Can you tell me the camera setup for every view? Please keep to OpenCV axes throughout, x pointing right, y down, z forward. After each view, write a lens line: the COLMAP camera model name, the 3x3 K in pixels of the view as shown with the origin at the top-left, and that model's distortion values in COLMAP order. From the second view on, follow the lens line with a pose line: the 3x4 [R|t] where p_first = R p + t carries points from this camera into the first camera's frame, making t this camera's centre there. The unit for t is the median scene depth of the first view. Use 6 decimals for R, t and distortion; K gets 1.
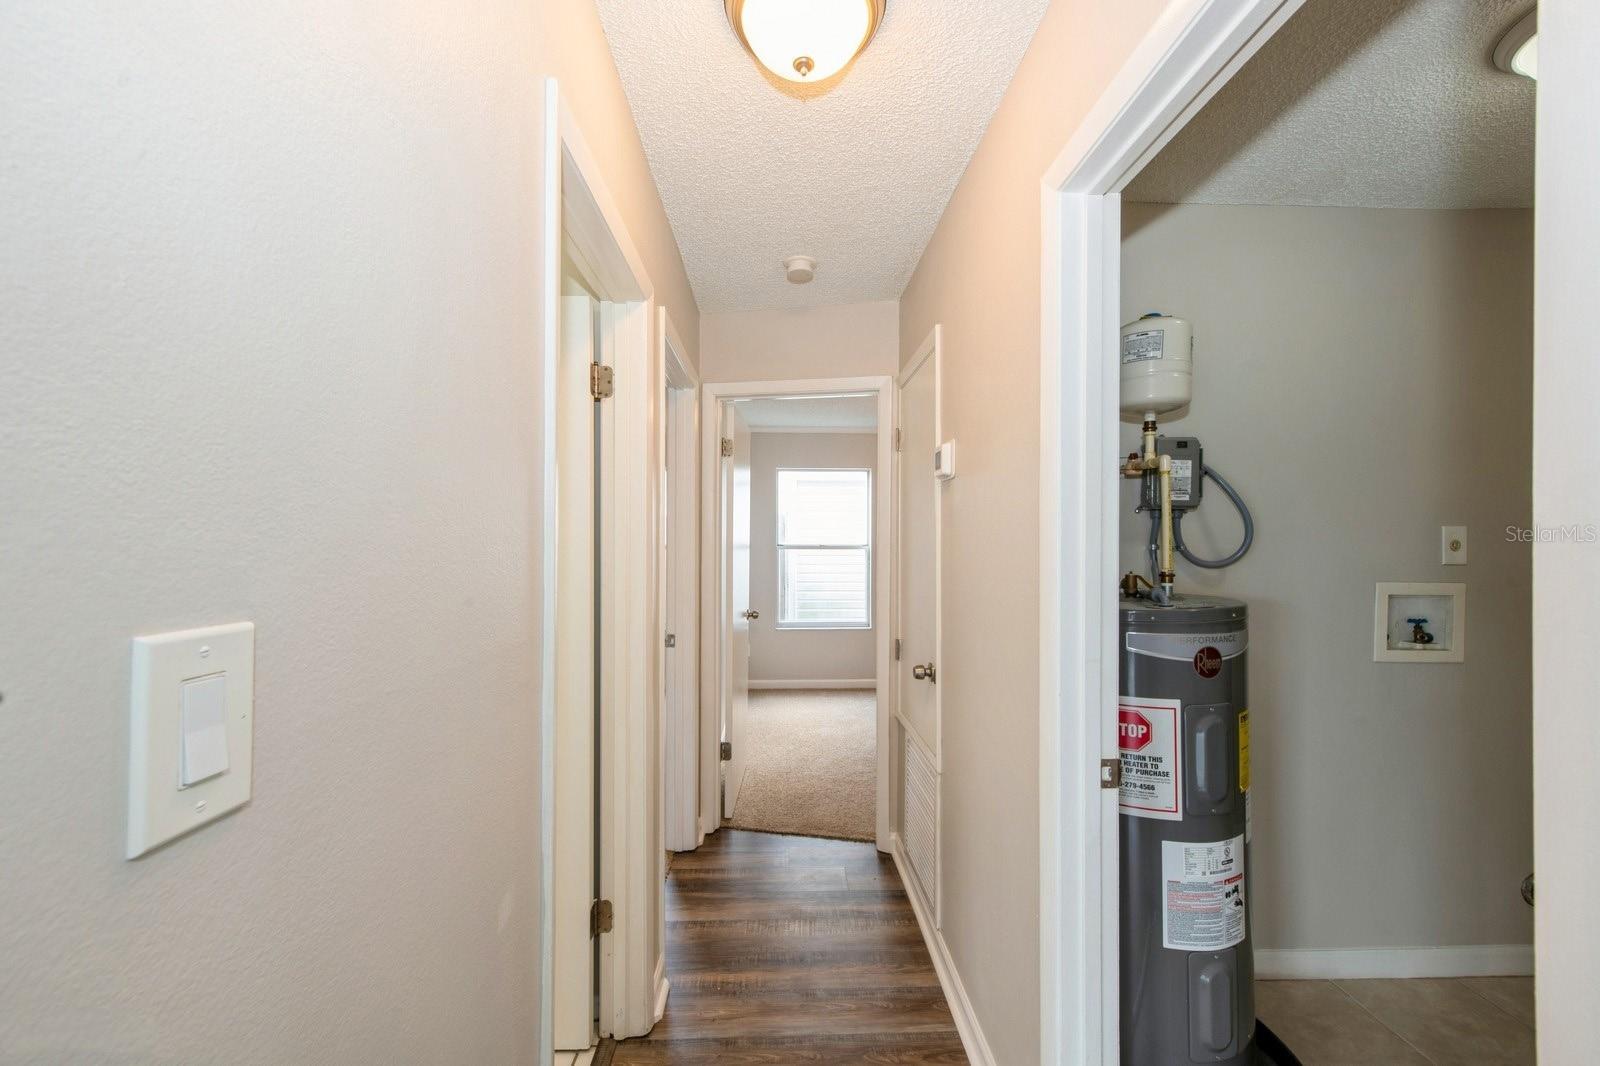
lens RADIAL K [[634.9, 0, 798.7], [0, 634.9, 534.2], [0, 0, 1]] dist [0.007235, -0.000148]
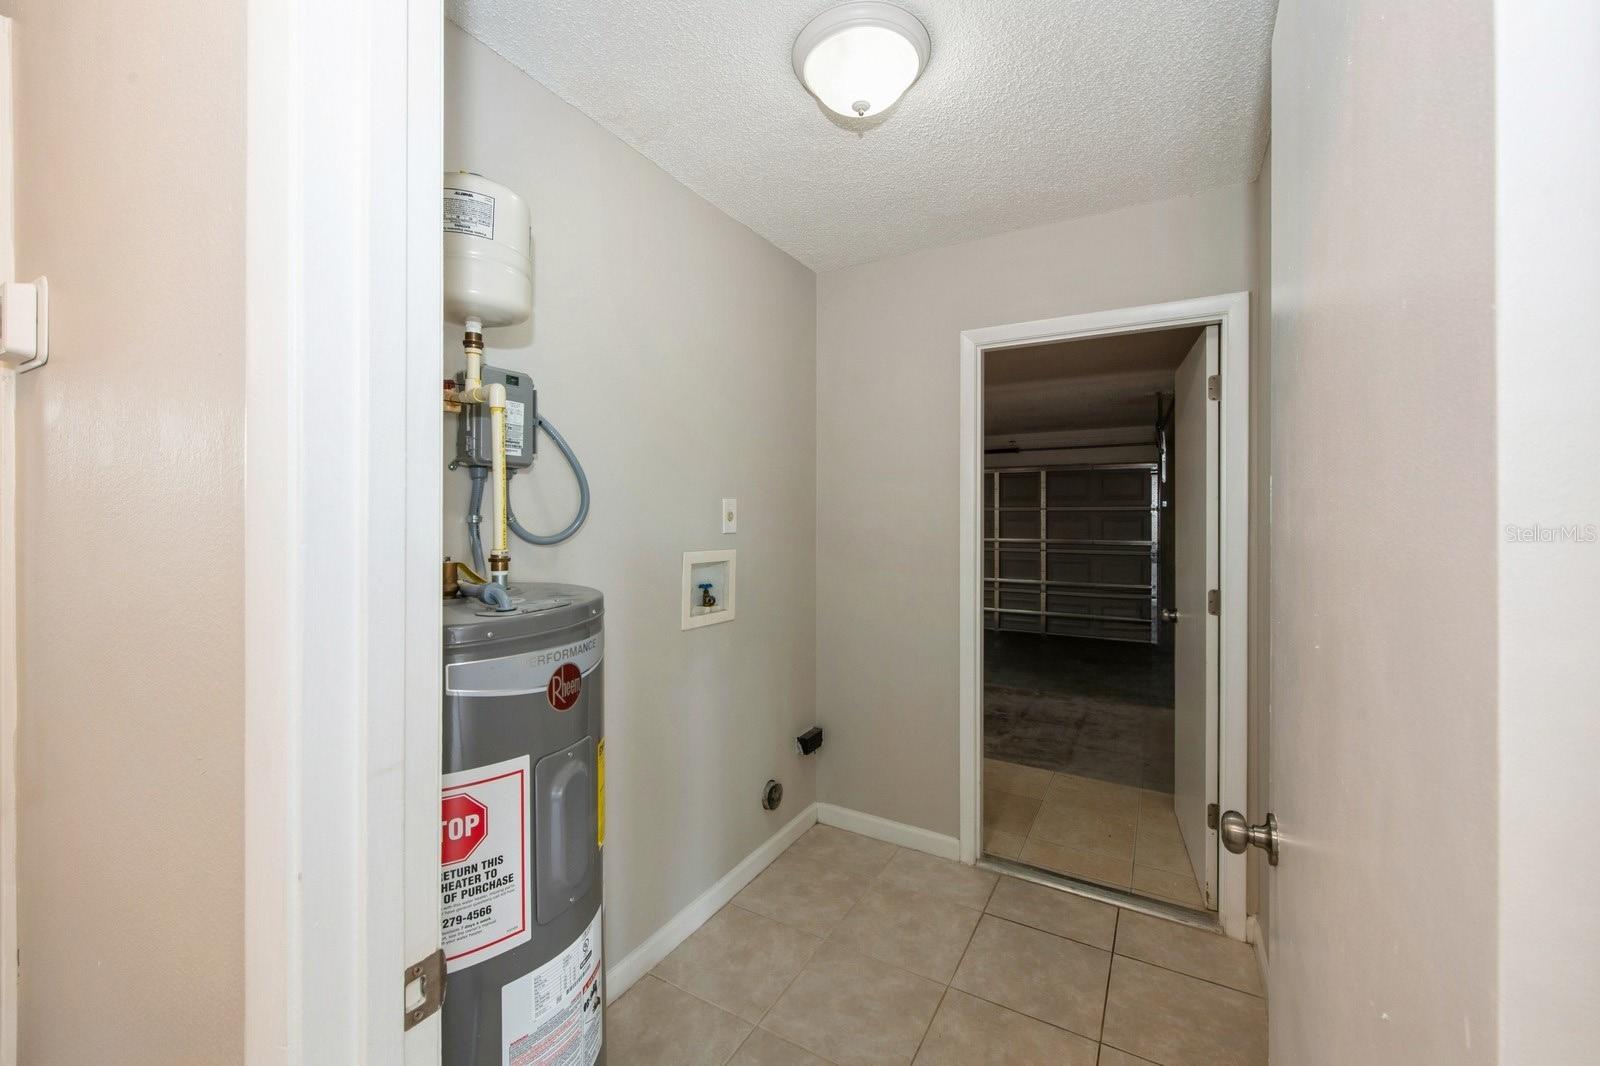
lens RADIAL K [[642.7, 0, 795.4], [0, 642.7, 521.6], [0, 0, 1]] dist [0.002924, -0.000104]
pose [[0.535462, -0.008595, 0.844516, 0.168385], [-0.010252, 0.999808, 0.016676, 0.008887], [-0.844497, -0.017588, 0.535271, 0.369628]]
